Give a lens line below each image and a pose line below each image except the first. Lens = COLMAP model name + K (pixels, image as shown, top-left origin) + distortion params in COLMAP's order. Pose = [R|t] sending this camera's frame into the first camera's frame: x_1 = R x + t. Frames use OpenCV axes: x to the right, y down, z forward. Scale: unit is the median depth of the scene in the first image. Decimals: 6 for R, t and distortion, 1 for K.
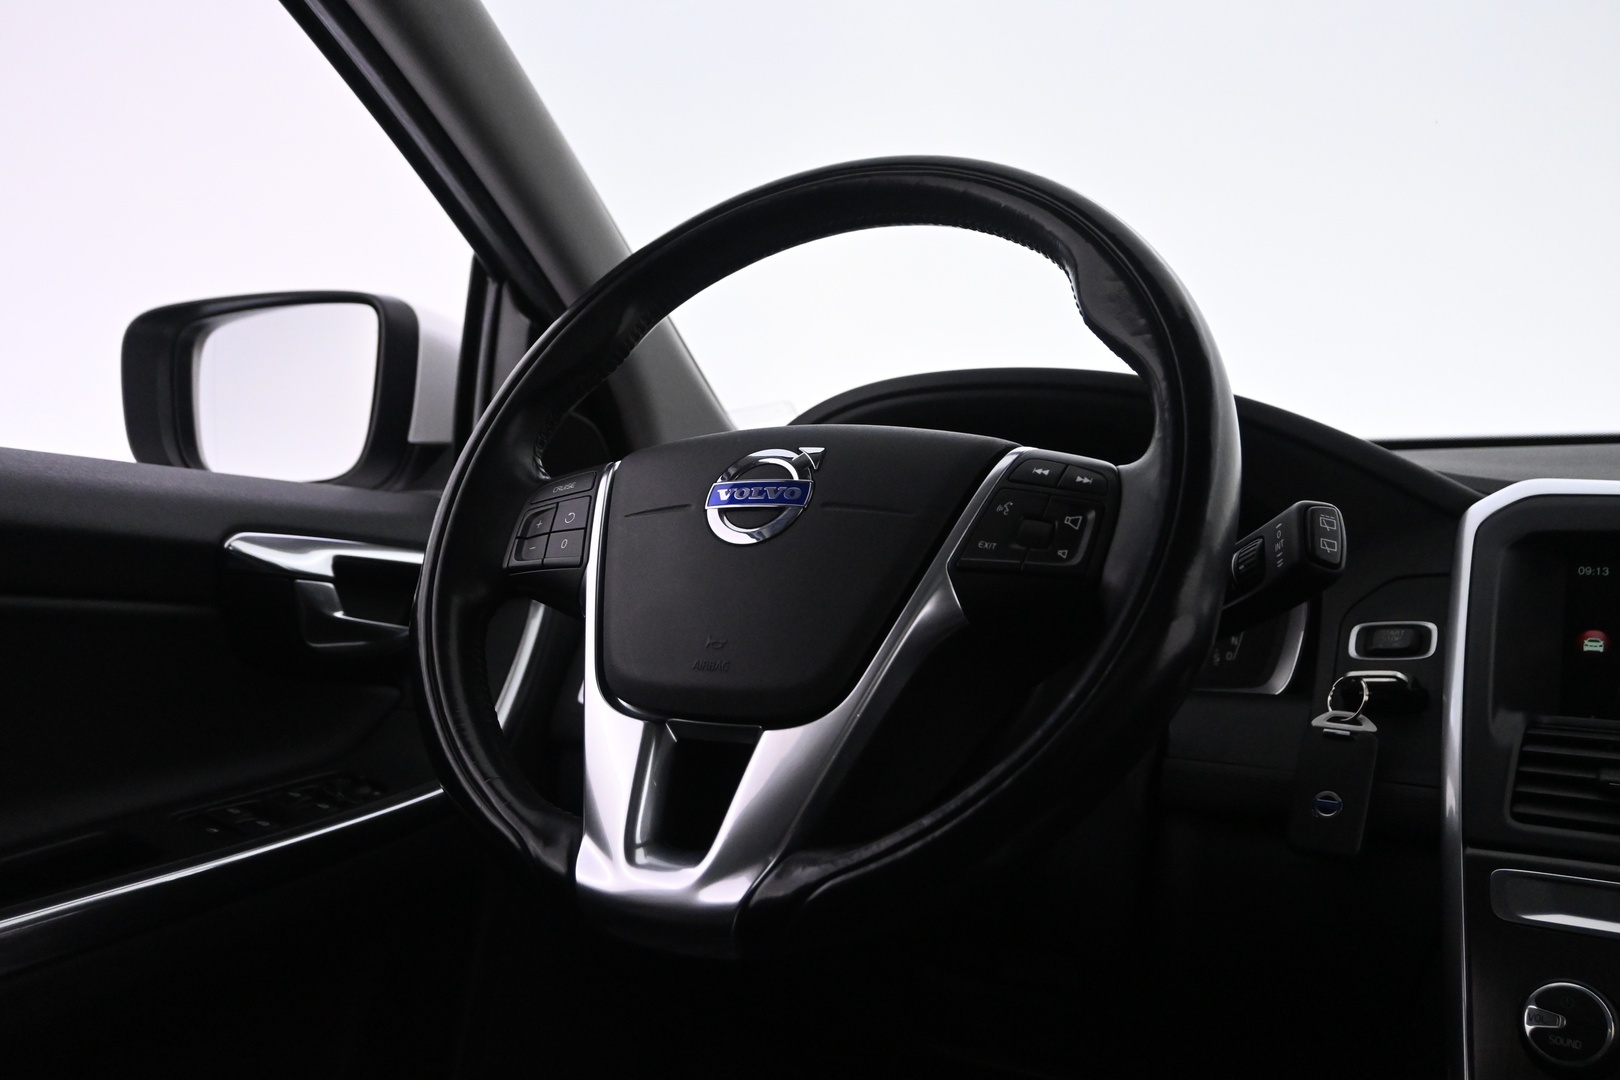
lens RADIAL K [[1362.7, 0, 810.1], [0, 1362.7, 540.6], [0, 0, 1]] dist [-0.030396, 0.004885]
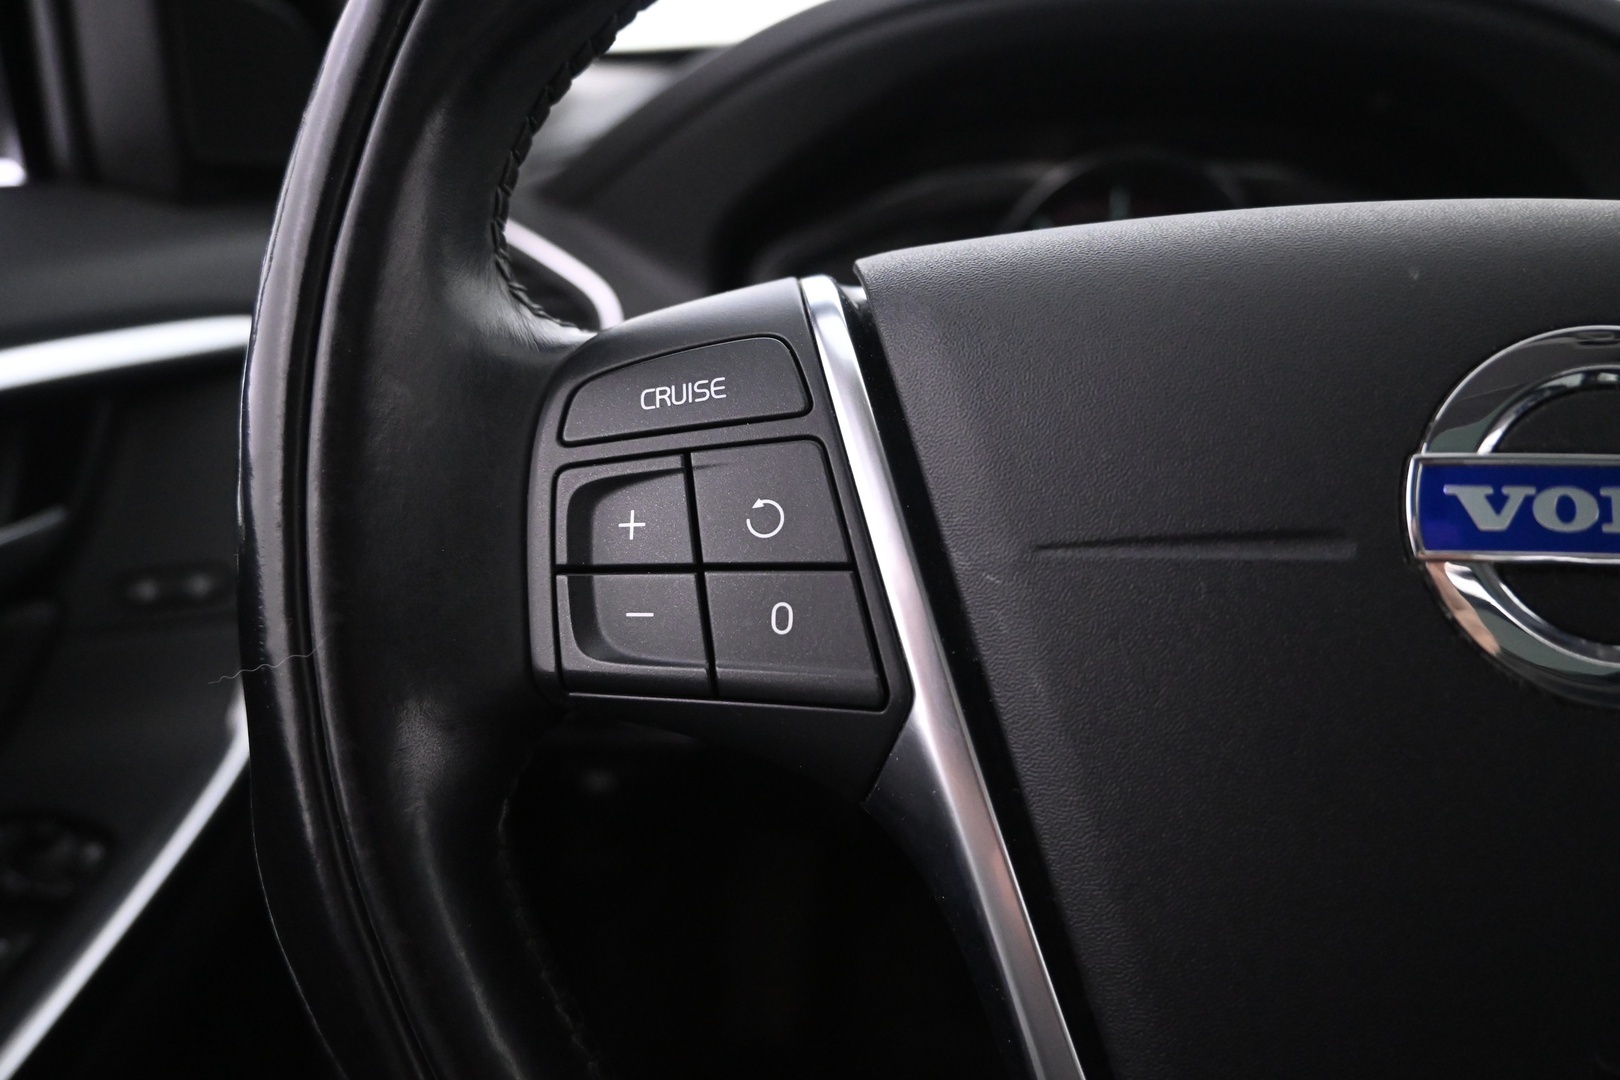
lens RADIAL K [[1057.1, 0, 814.0], [0, 1057.1, 537.4], [0, 0, 1]] dist [-0.011594, -0.002907]
pose [[0.914789, -0.181000, 0.361109, -0.258259], [0.015925, 0.909451, 0.415507, -0.115255], [-0.403618, -0.374350, 0.834838, 0.800604]]
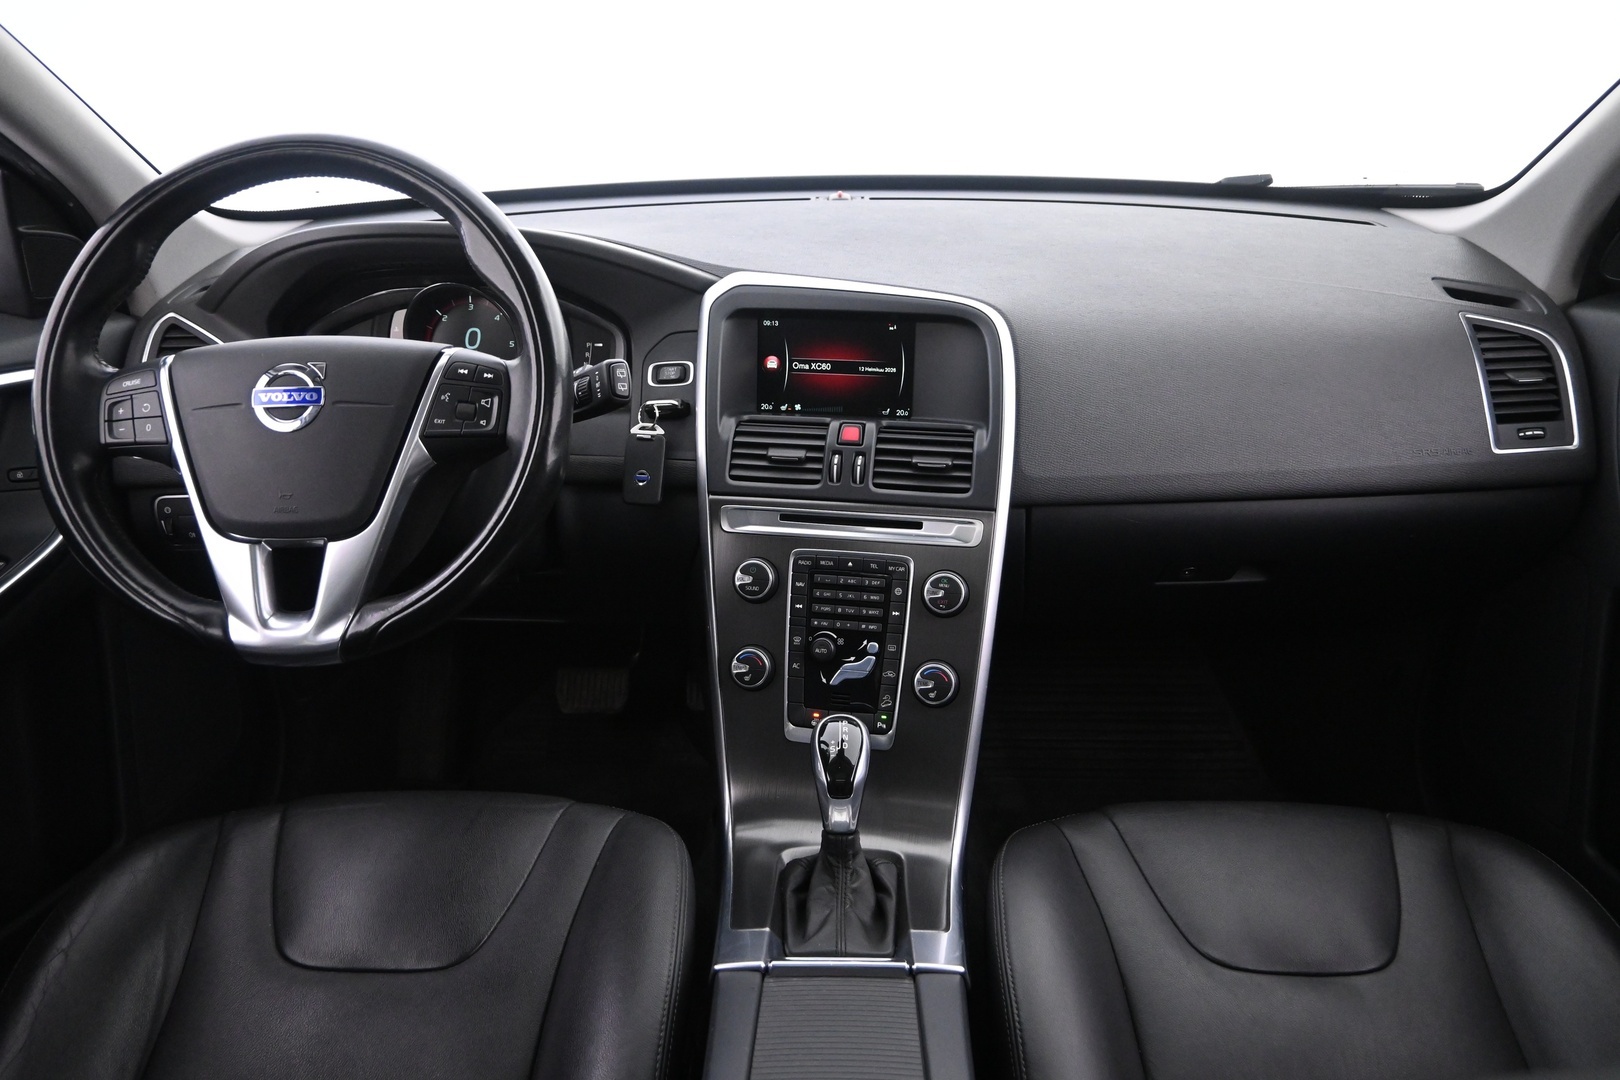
lens RADIAL K [[1057.1, 0, 813.2], [0, 1057.1, 544.1], [0, 0, 1]] dist [-0.011594, -0.002907]
pose [[0.880755, -0.213183, 0.422875, -0.050256], [0.024133, 0.911993, 0.409496, -0.343505], [-0.472956, -0.350461, 0.808387, -0.353063]]
